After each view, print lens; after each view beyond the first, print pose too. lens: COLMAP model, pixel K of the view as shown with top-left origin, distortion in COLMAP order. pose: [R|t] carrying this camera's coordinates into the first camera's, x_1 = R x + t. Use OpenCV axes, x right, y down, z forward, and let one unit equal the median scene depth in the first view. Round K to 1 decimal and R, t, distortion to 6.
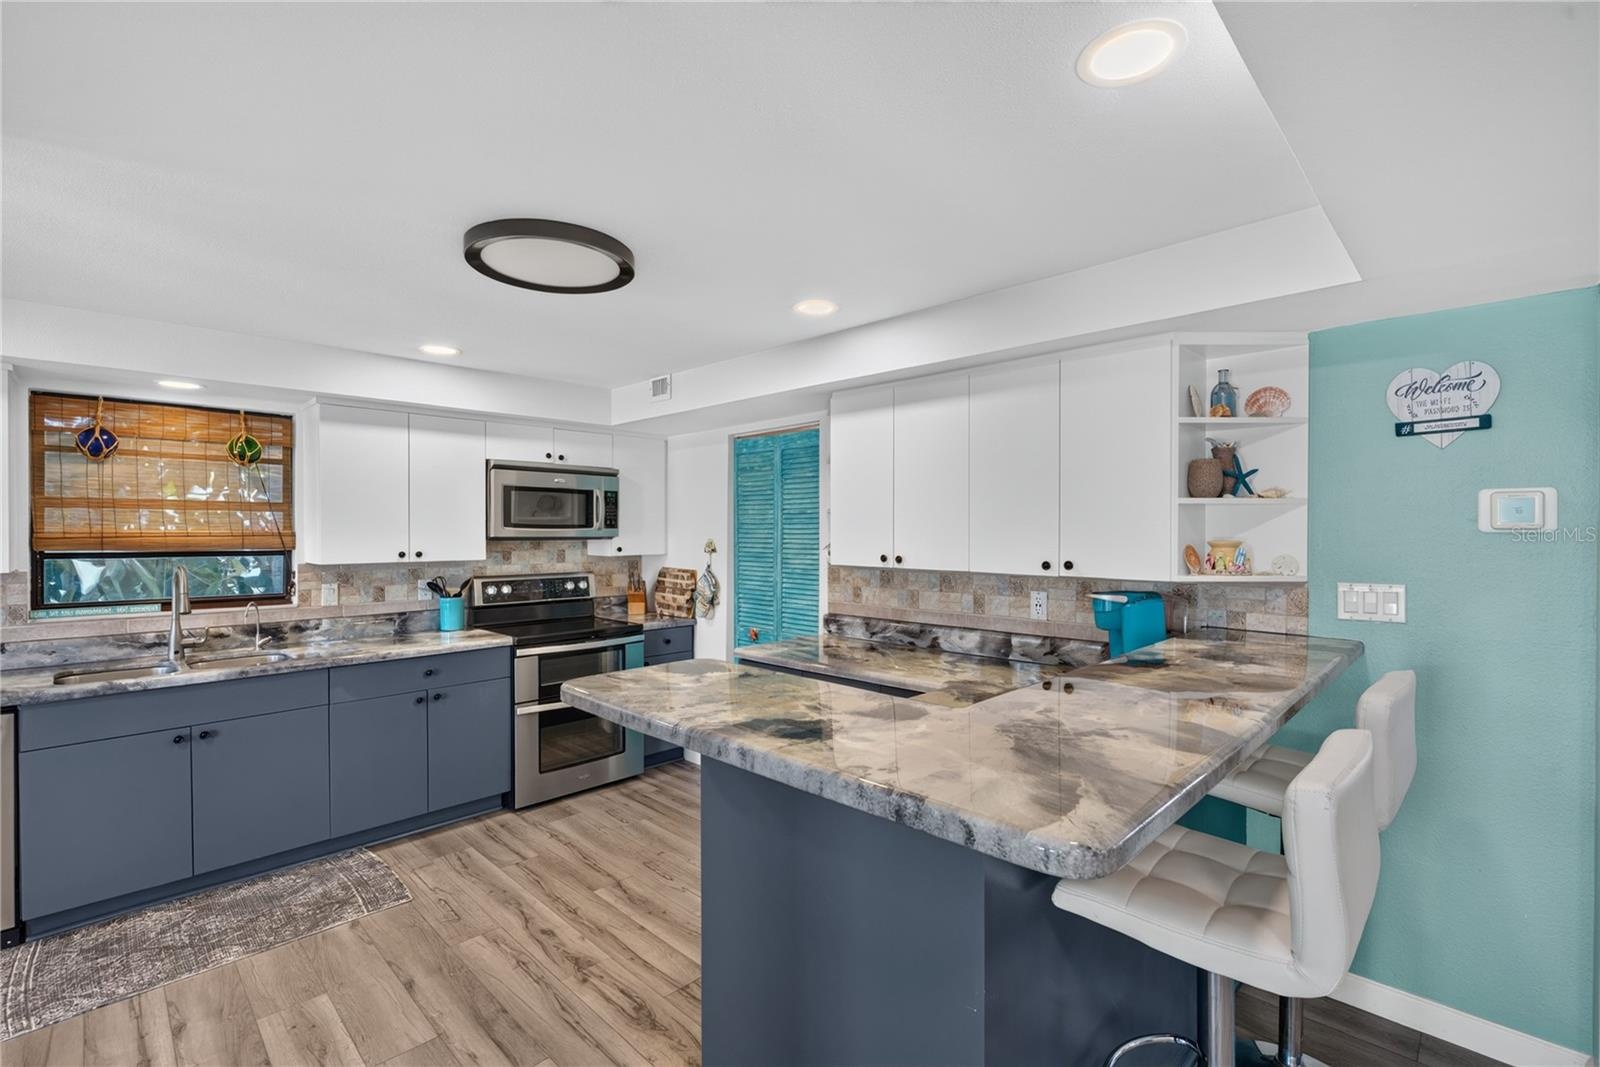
lens RADIAL K [[739.6, 0, 794.6], [0, 739.6, 531.6], [0, 0, 1]] dist [-0.001953, -0.000519]
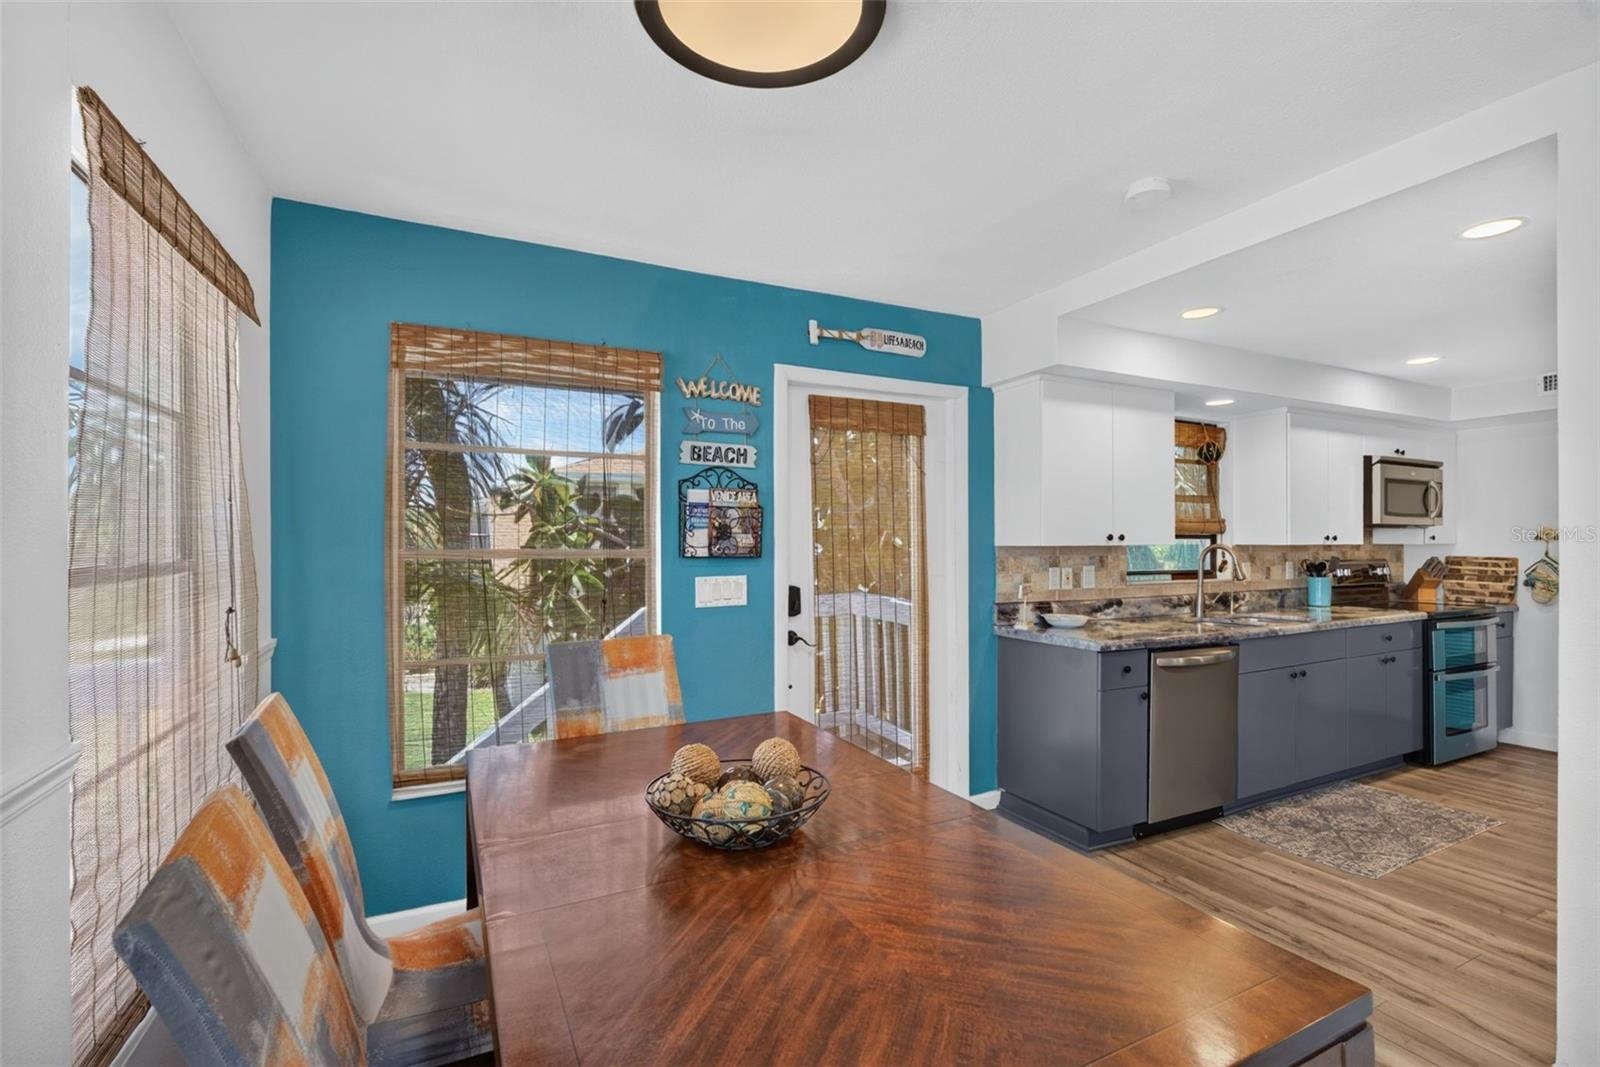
lens RADIAL K [[739.6, 0, 794.6], [0, 739.6, 531.6], [0, 0, 1]] dist [-0.001953, -0.000519]
pose [[0.946588, -0.006488, -0.322380, -0.894314], [-0.000122, 0.999790, -0.020482, 0.043117], [0.322445, 0.019427, 0.946389, -0.362706]]
